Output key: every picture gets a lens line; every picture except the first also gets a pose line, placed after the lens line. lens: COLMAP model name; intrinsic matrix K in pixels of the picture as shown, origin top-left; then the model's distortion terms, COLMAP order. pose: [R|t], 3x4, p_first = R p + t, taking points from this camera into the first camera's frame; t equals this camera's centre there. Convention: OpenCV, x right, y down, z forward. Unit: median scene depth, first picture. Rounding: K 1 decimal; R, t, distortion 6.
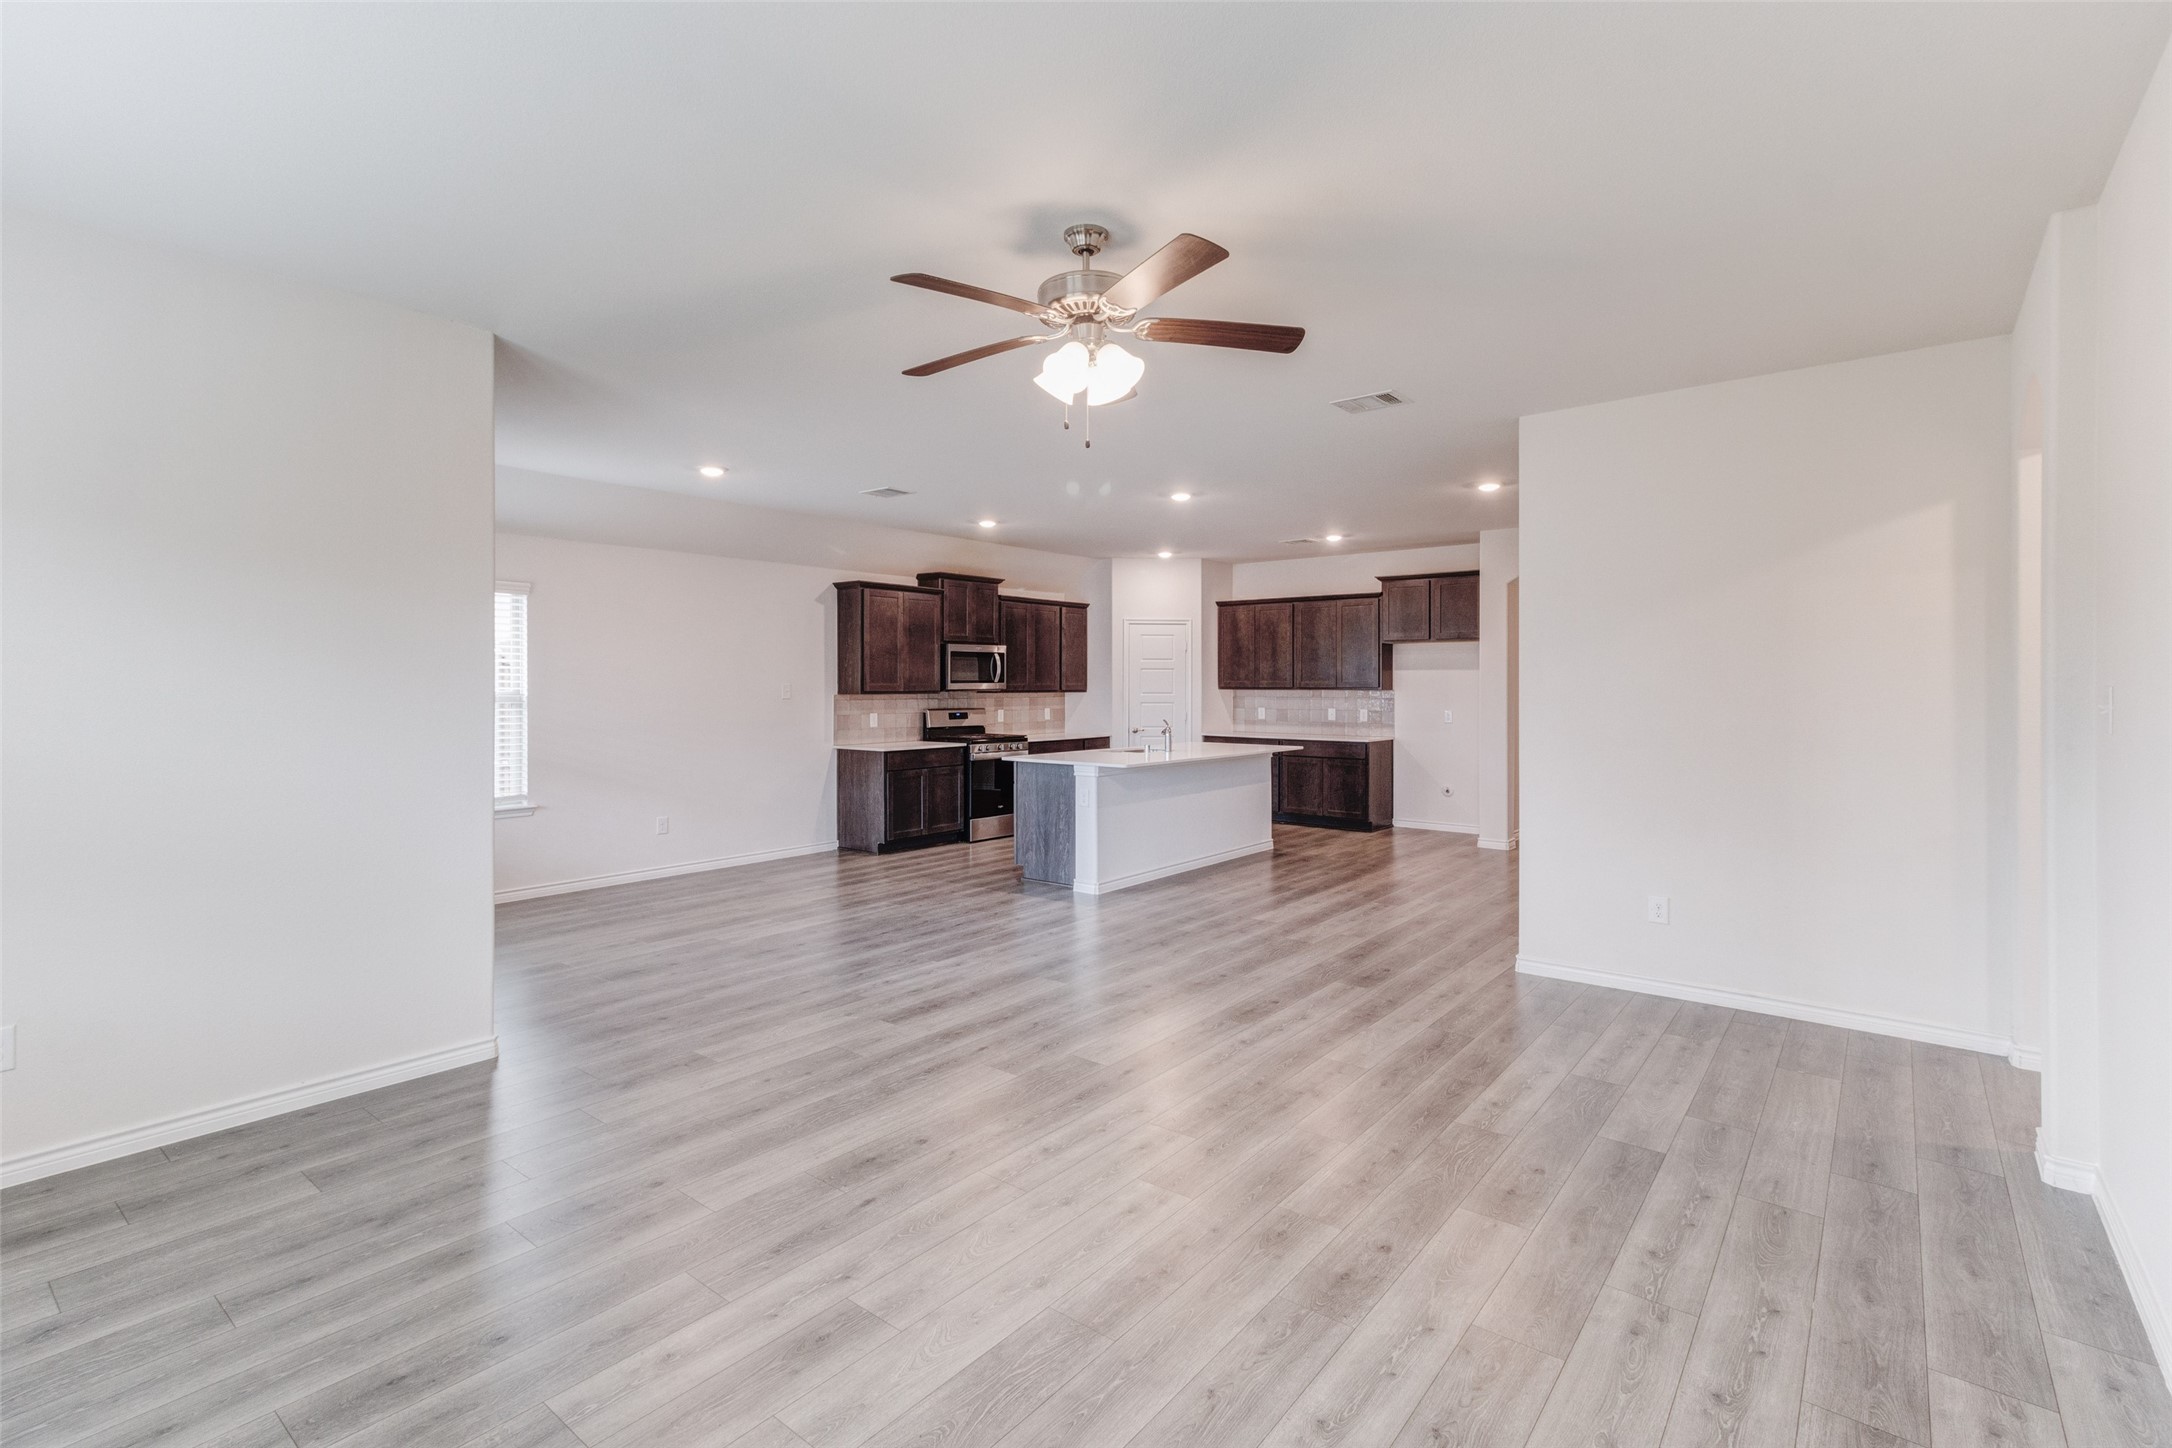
lens RADIAL K [[1002.0, 0, 1105.2], [0, 1002.0, 686.9], [0, 0, 1]] dist [0.017371, 0.003702]
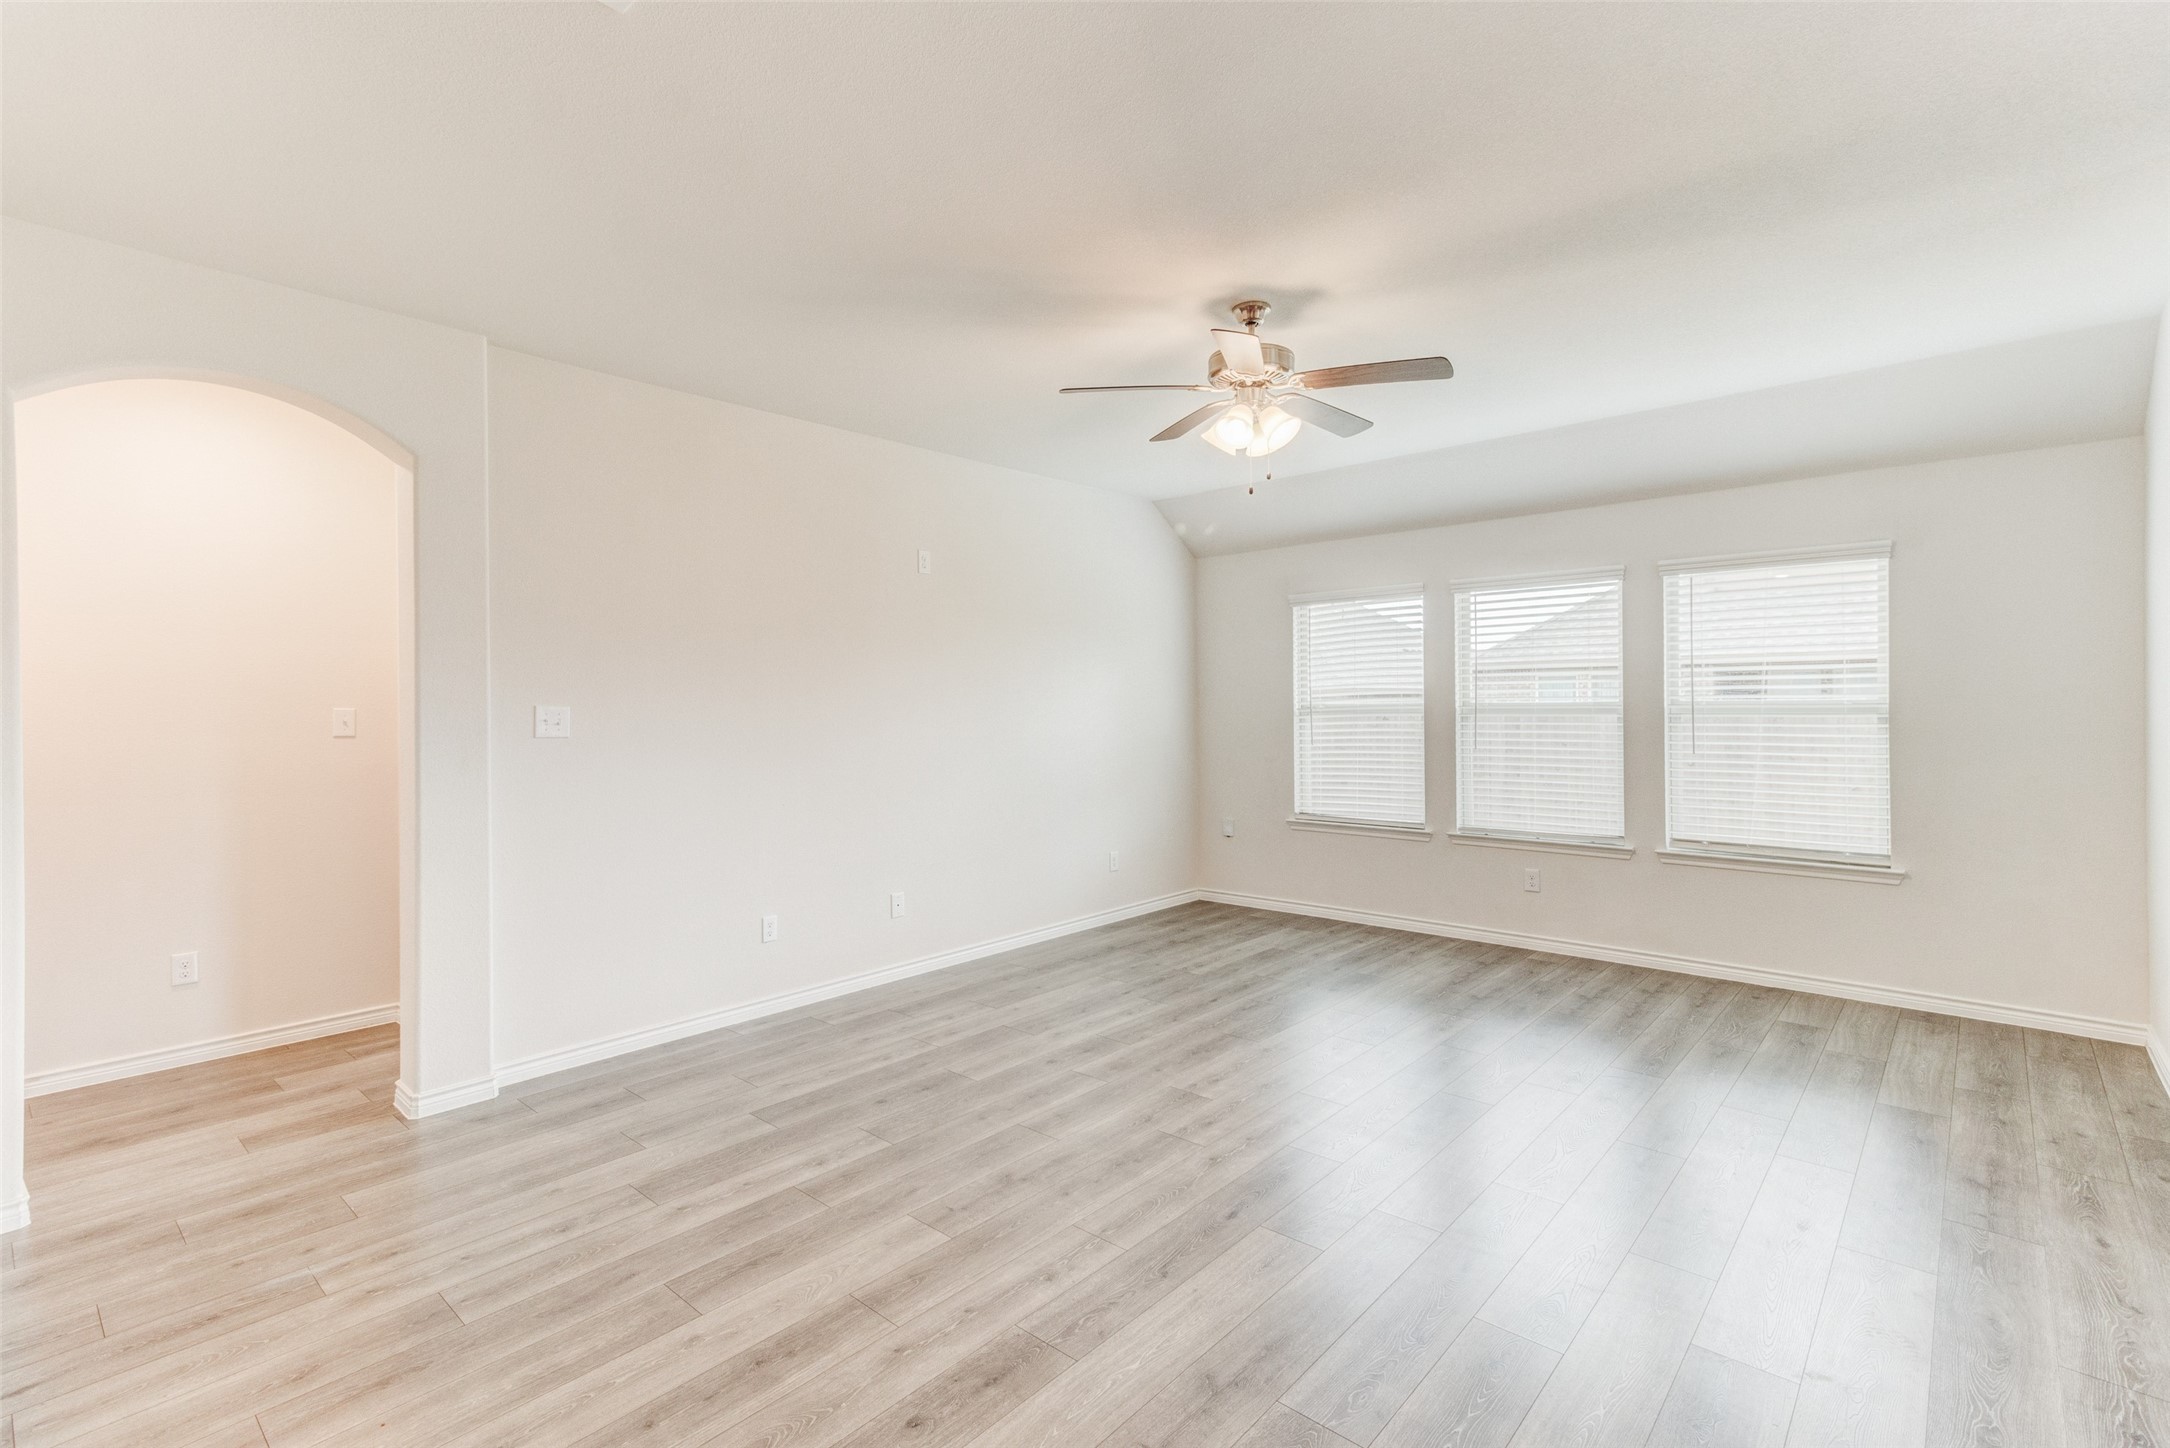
lens RADIAL K [[1001.0, 0, 1090.0], [0, 1001.0, 700.9], [0, 0, 1]] dist [0.017371, 0.003702]
pose [[-0.997488, 0.007323, 0.070458, 0.029461], [0.007360, 0.999973, 0.000266, -0.000607], [-0.070454, 0.000784, -0.997515, 0.716680]]
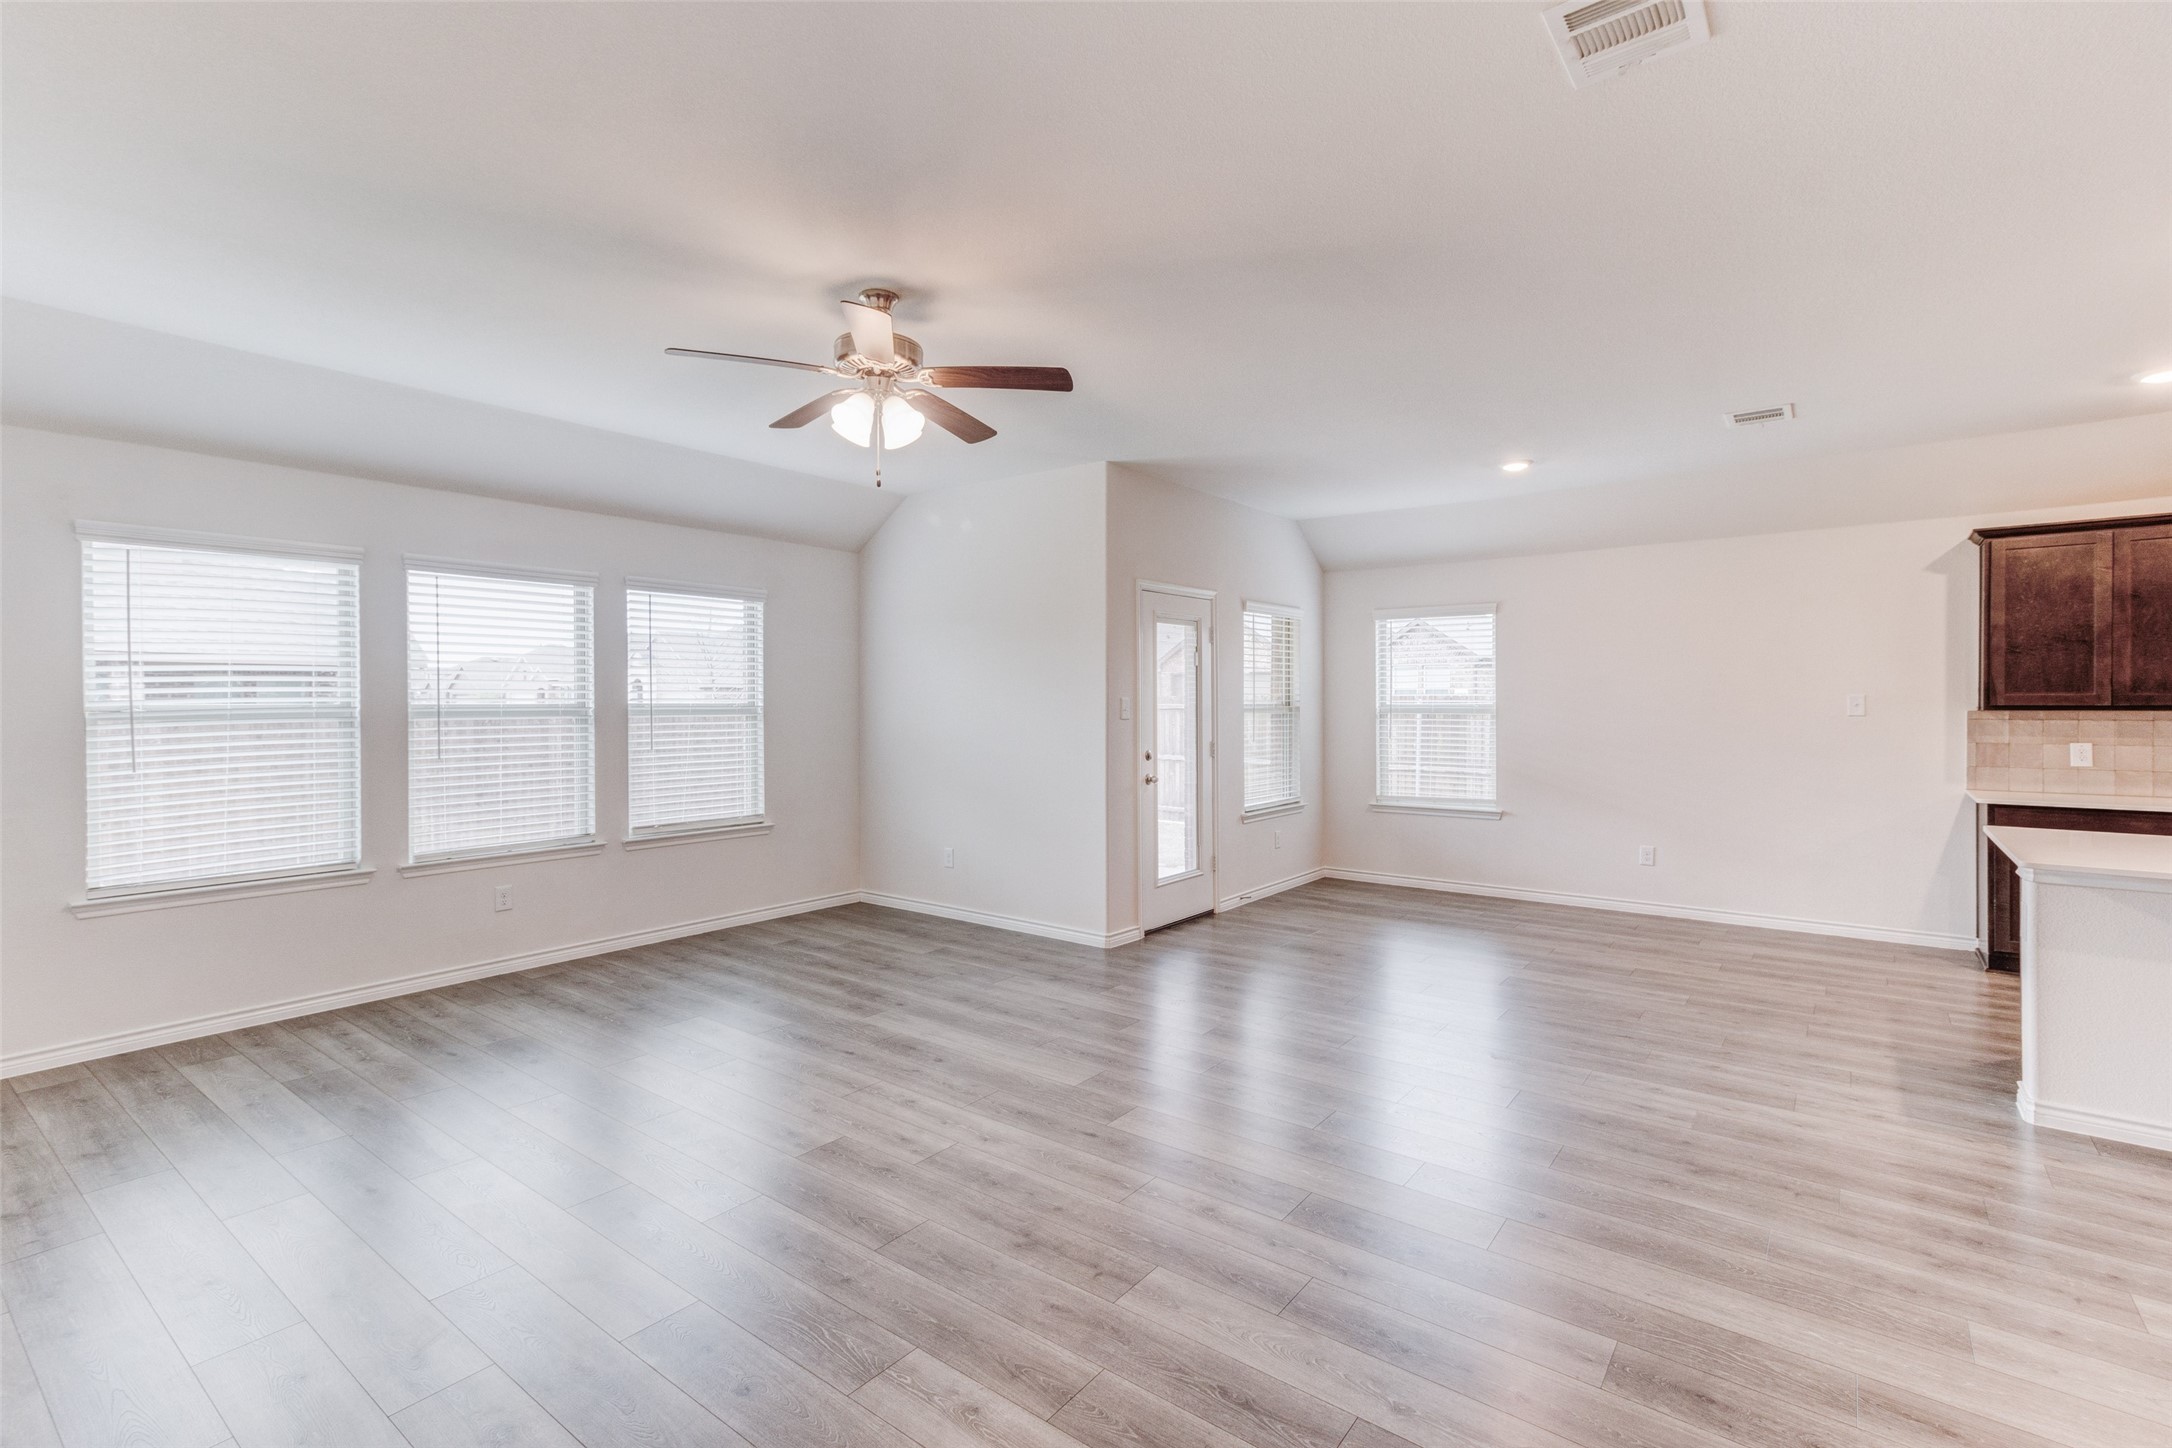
lens RADIAL K [[1002.0, 0, 1070.9], [0, 1002.0, 713.0], [0, 0, 1]] dist [0.017371, 0.003702]
pose [[-0.001146, 0.012279, -0.999924, 0.367901], [0.000763, 0.999924, 0.012278, 0.000781], [0.999999, -0.000749, -0.001155, 0.401673]]
